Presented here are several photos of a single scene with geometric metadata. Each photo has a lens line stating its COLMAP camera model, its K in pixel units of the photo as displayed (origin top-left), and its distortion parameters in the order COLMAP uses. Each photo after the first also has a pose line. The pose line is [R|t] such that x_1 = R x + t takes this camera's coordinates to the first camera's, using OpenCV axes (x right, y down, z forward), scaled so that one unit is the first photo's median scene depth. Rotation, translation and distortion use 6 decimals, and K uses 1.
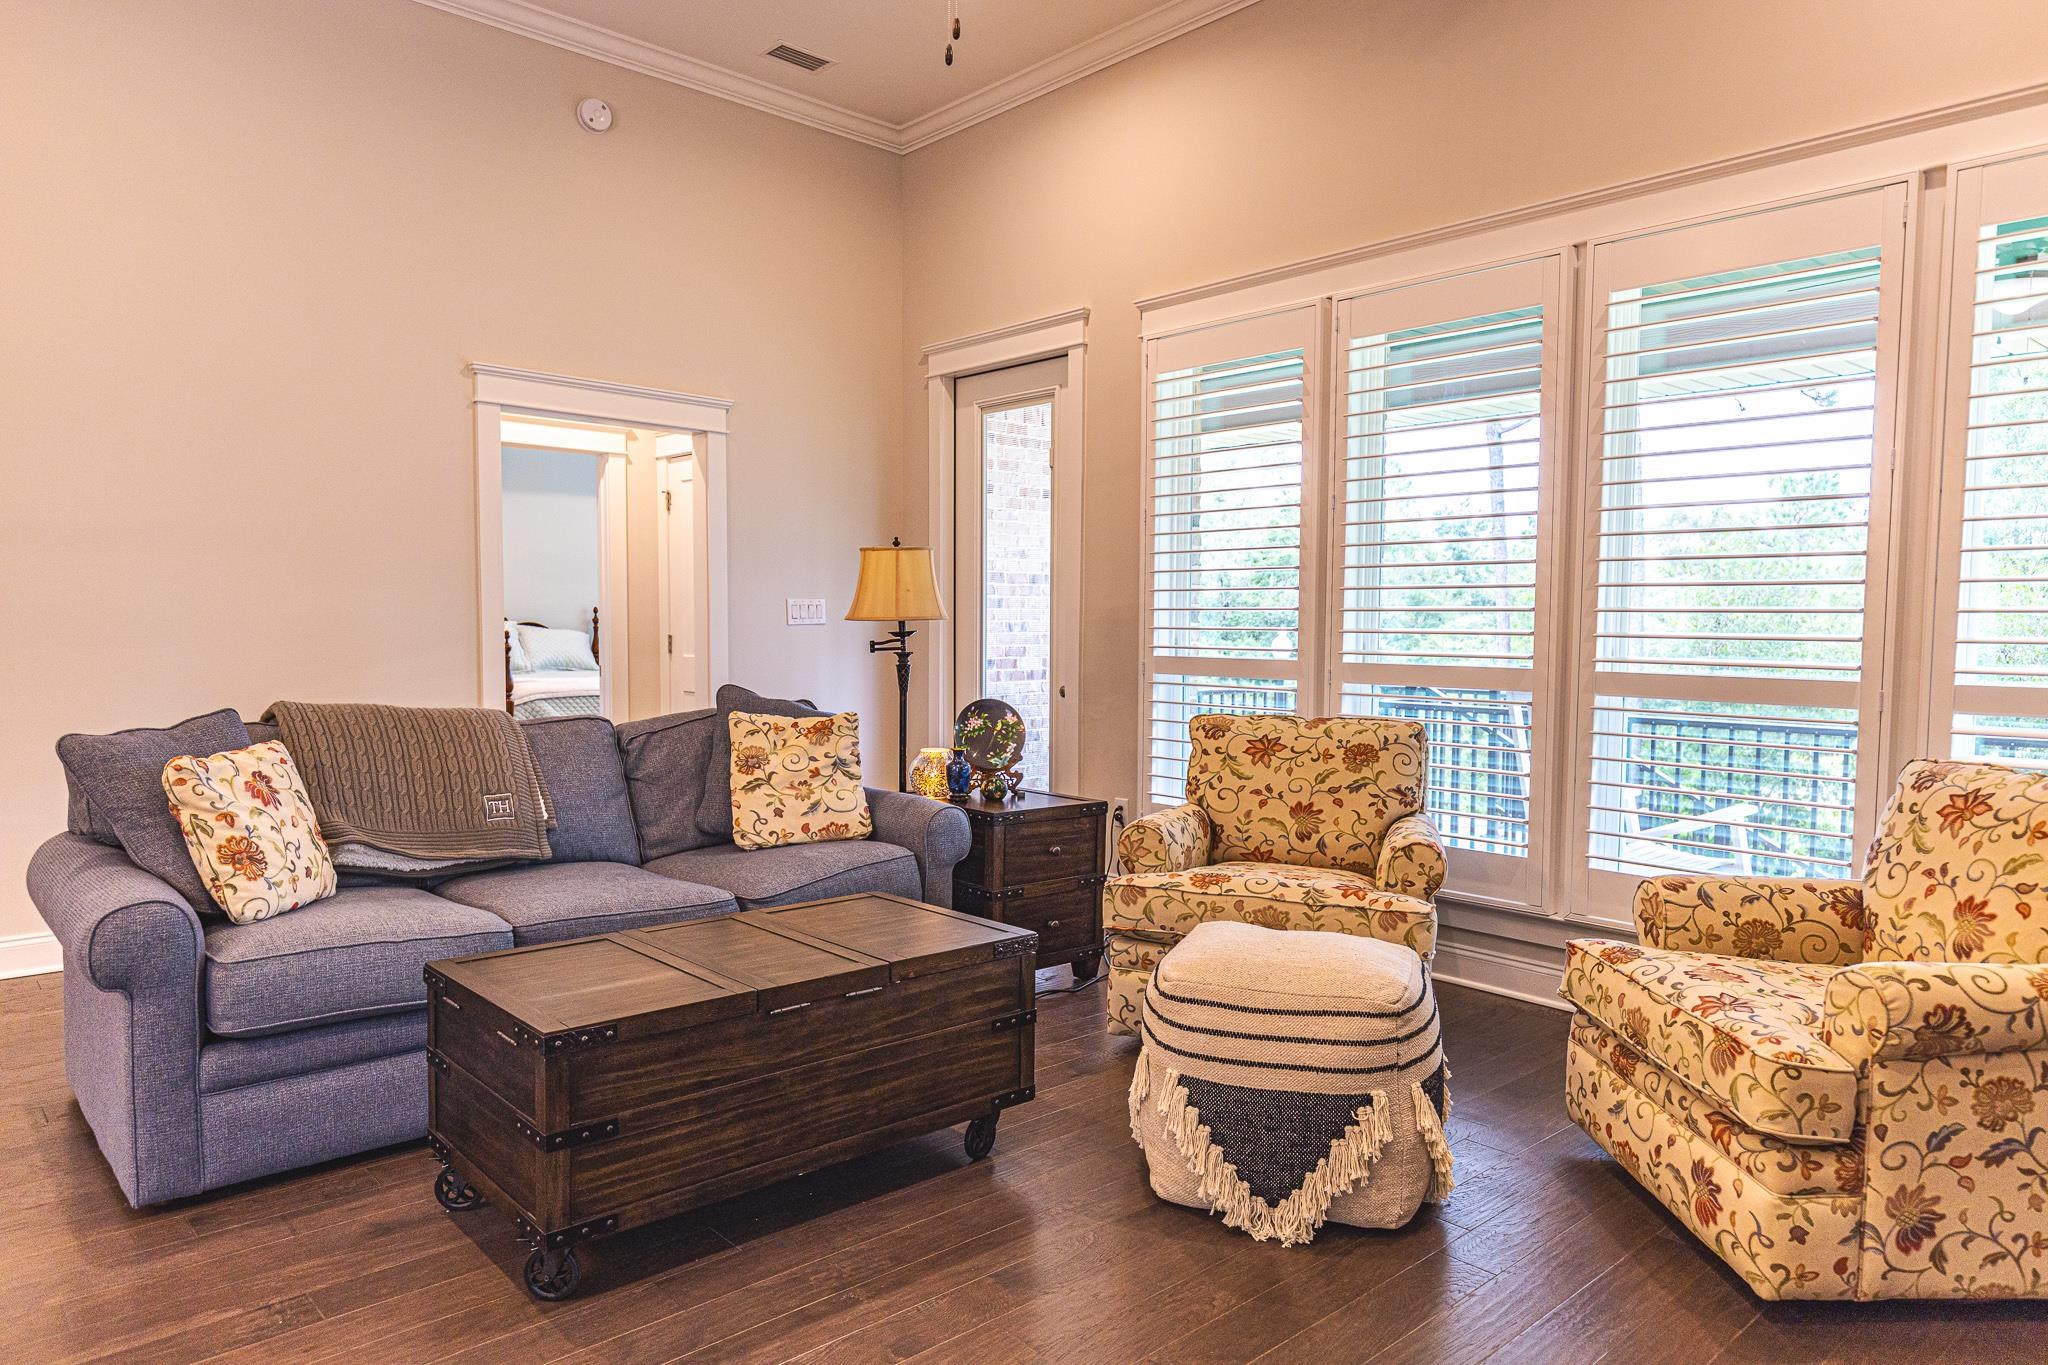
lens RADIAL K [[1301.6, 0, 1024.7], [0, 1301.6, 686.5], [0, 0, 1]] dist [0.008114, 0.000338]
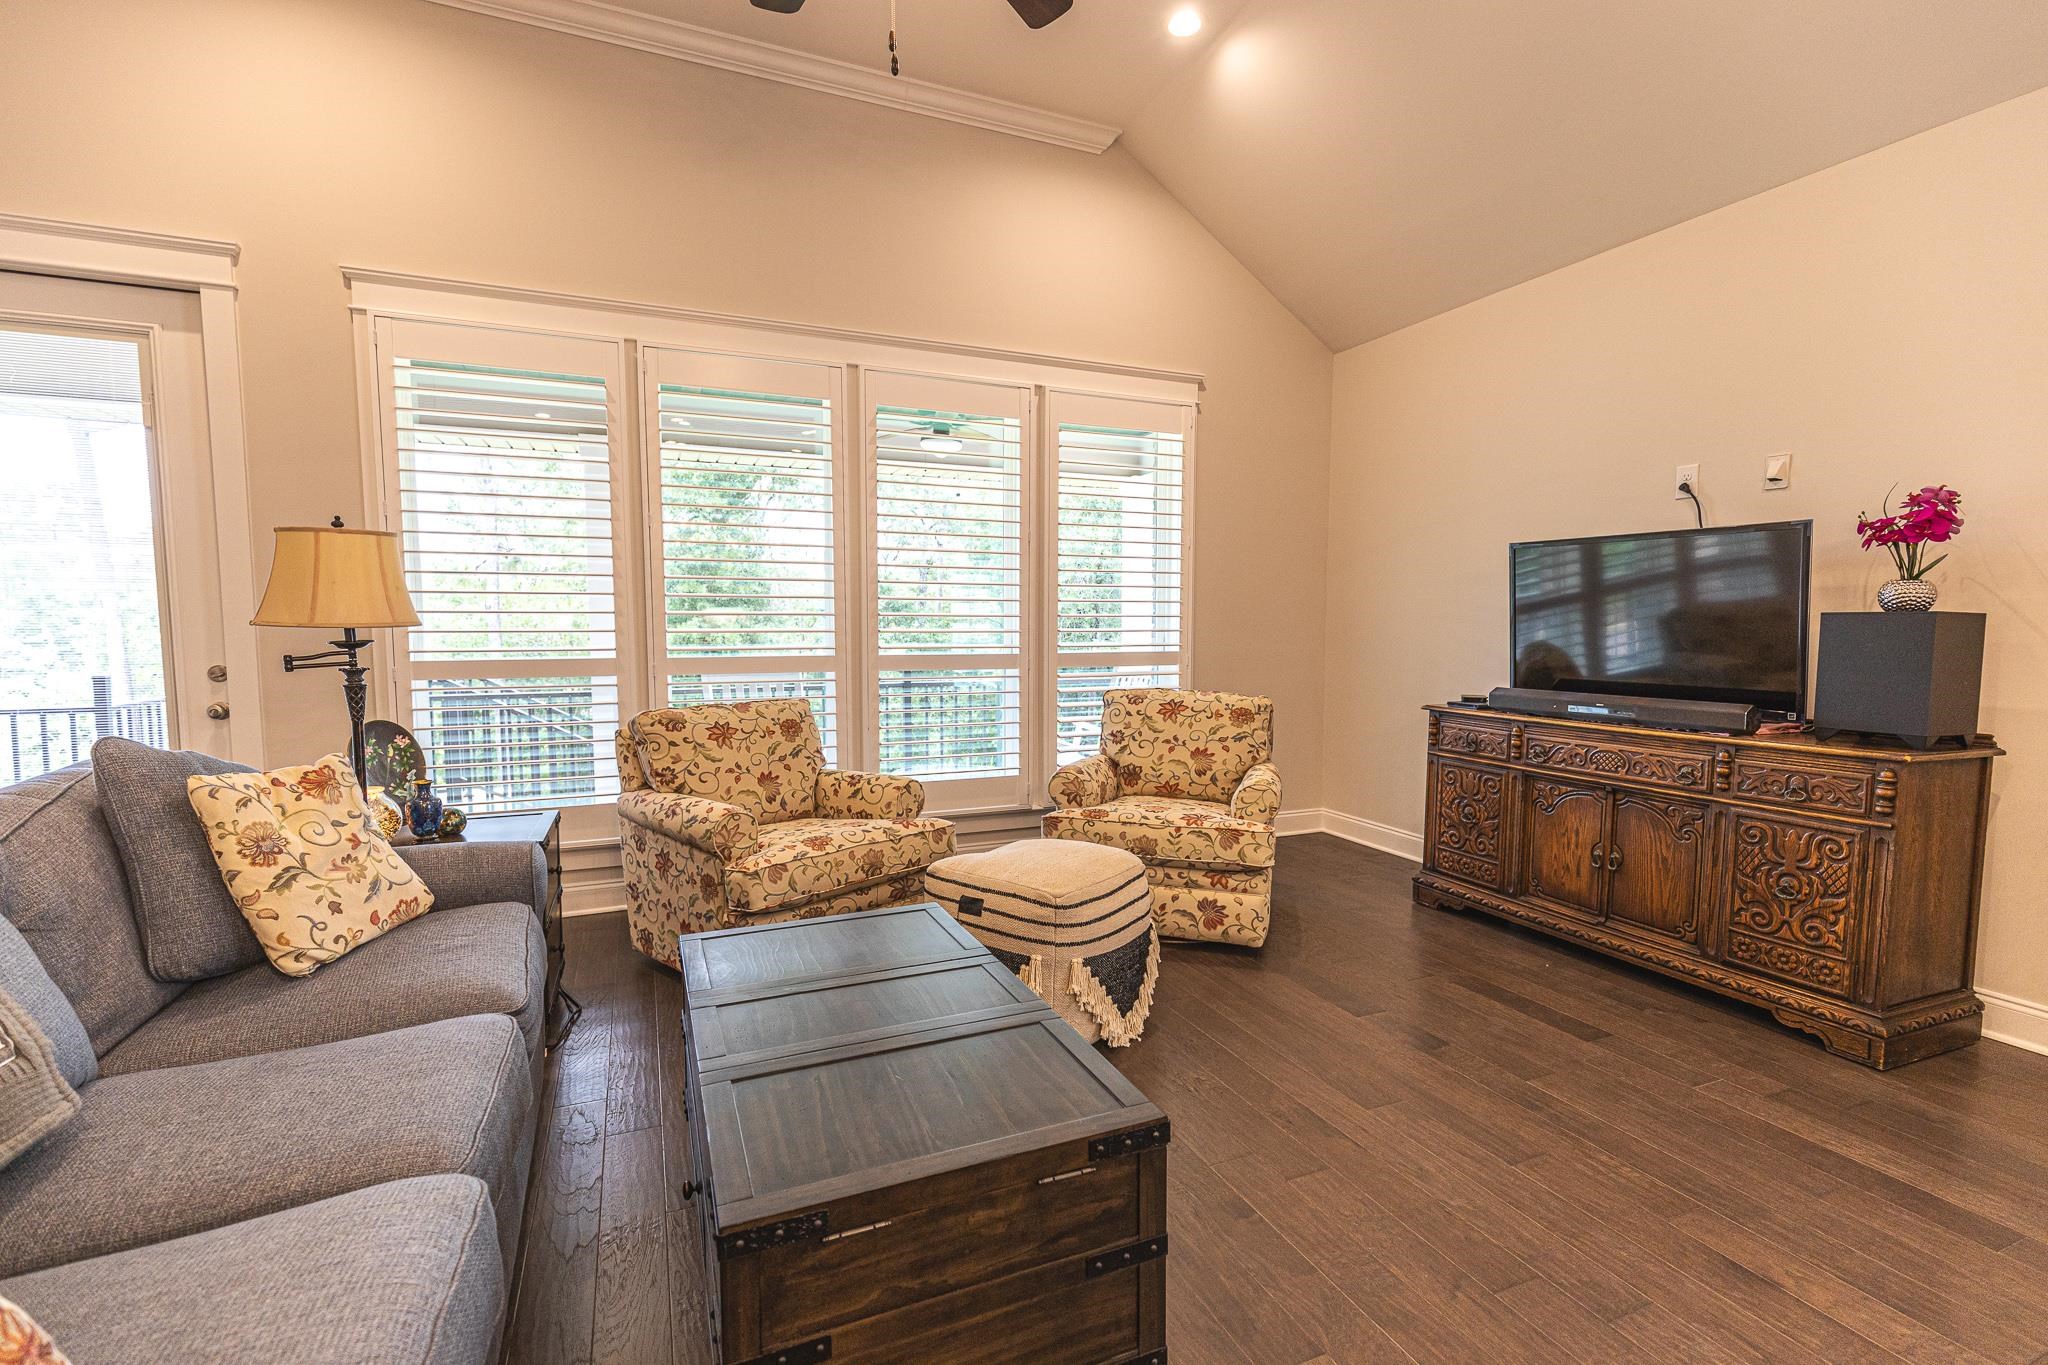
lens RADIAL K [[917.9, 0, 1037.6], [0, 917.9, 693.7], [0, 0, 1]] dist [0.004216, -0.002854]
pose [[0.320614, -0.081258, 0.943718, -0.518861], [0.048669, 0.996411, 0.069261, -0.032166], [-0.945959, 0.023724, 0.323418, 0.482867]]
